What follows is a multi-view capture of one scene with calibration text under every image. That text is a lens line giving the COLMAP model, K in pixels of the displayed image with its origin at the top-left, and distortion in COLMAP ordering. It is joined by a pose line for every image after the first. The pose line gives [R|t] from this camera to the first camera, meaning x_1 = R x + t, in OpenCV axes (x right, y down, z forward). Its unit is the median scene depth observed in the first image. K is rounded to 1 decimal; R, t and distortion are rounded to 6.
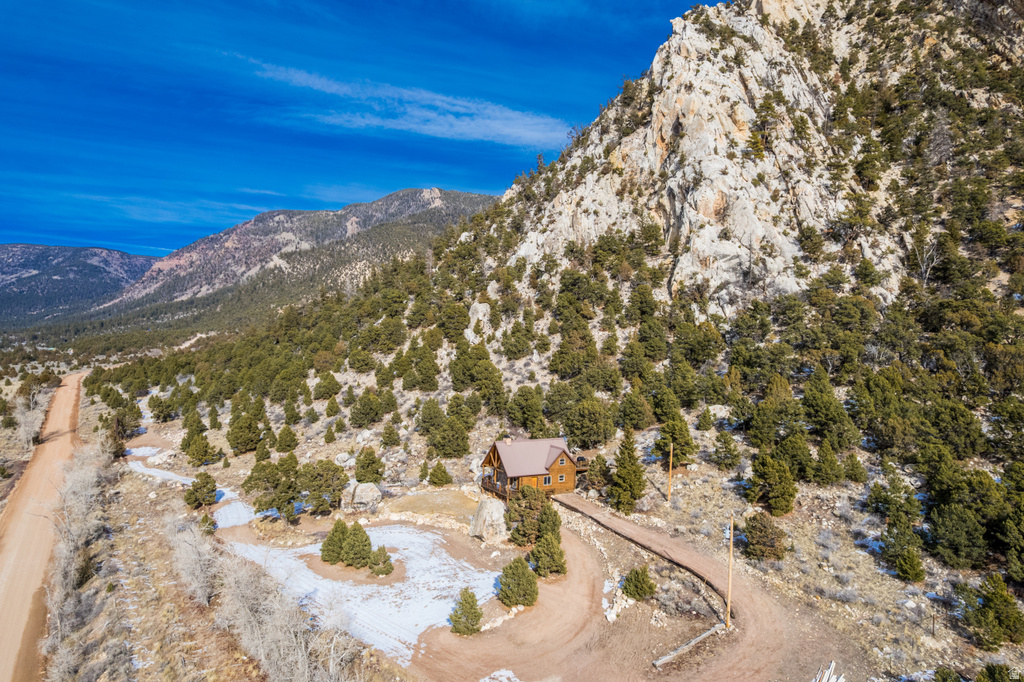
lens RADIAL K [[678.7, 0, 512.0], [0, 678.7, 341.0], [0, 0, 1]] dist [-0.071496, 0.065123]
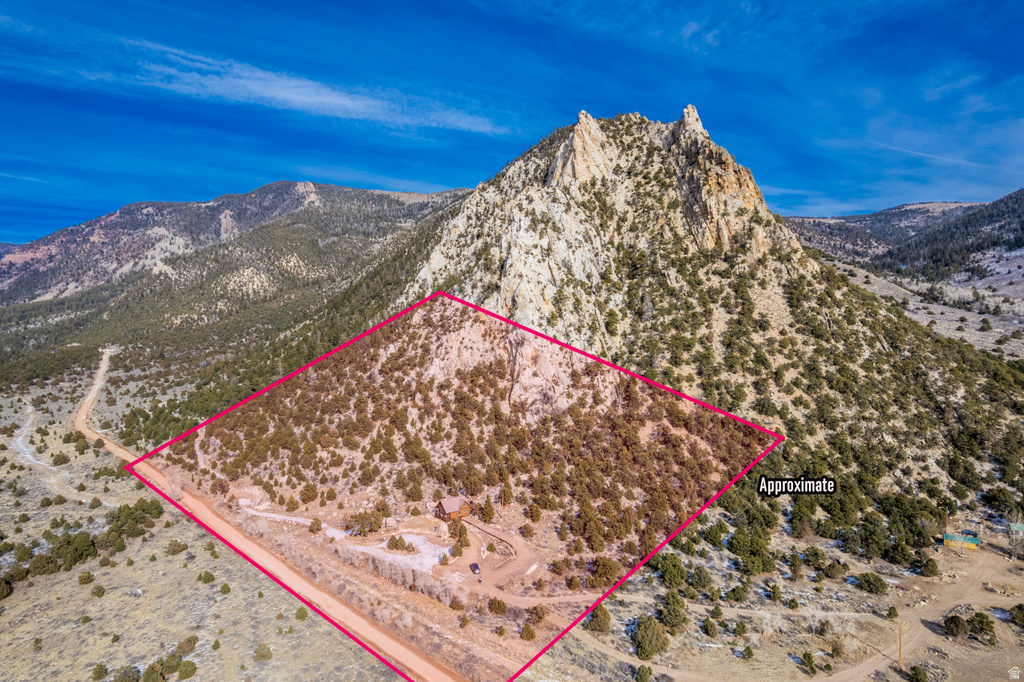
lens RADIAL K [[656.3, 0, 516.1], [0, 656.3, 343.5], [0, 0, 1]] dist [-0.071360, 0.065253]
pose [[0.980102, -0.032703, 0.195783, -0.116937], [0.024276, 0.998679, 0.045289, -0.315203], [-0.197005, -0.039635, 0.979601, -0.857746]]
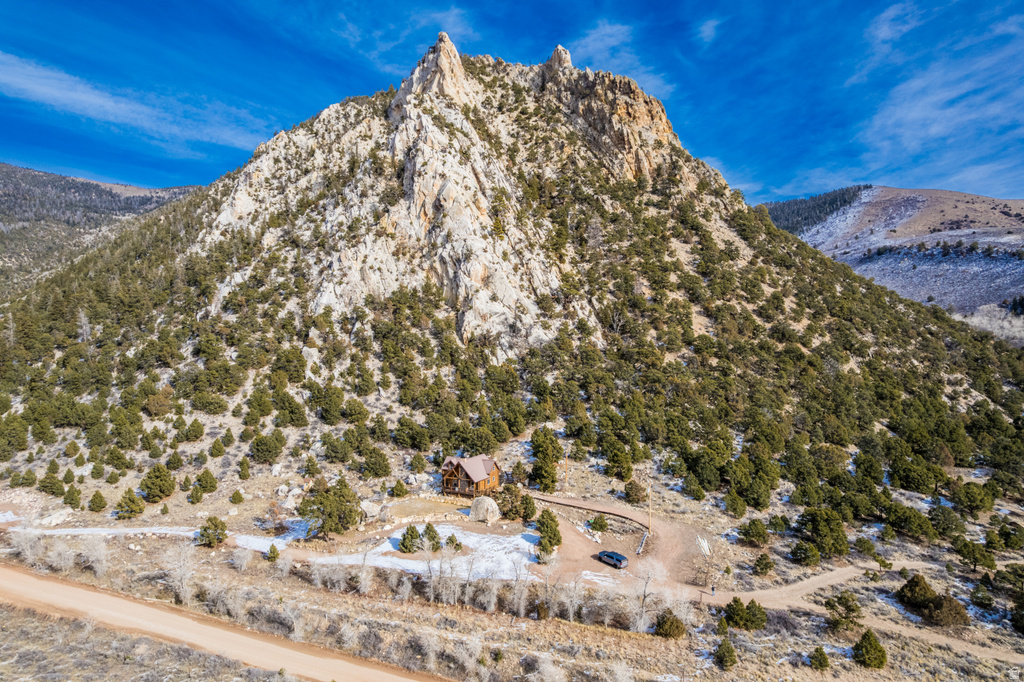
lens RADIAL K [[656.3, 0, 516.1], [0, 656.3, 343.5], [0, 0, 1]] dist [-0.071360, 0.065253]
pose [[0.825158, -0.024613, 0.564365, -0.401339], [0.018259, 0.999690, 0.016902, -0.076789], [-0.564607, -0.003643, 0.825352, -0.164796]]
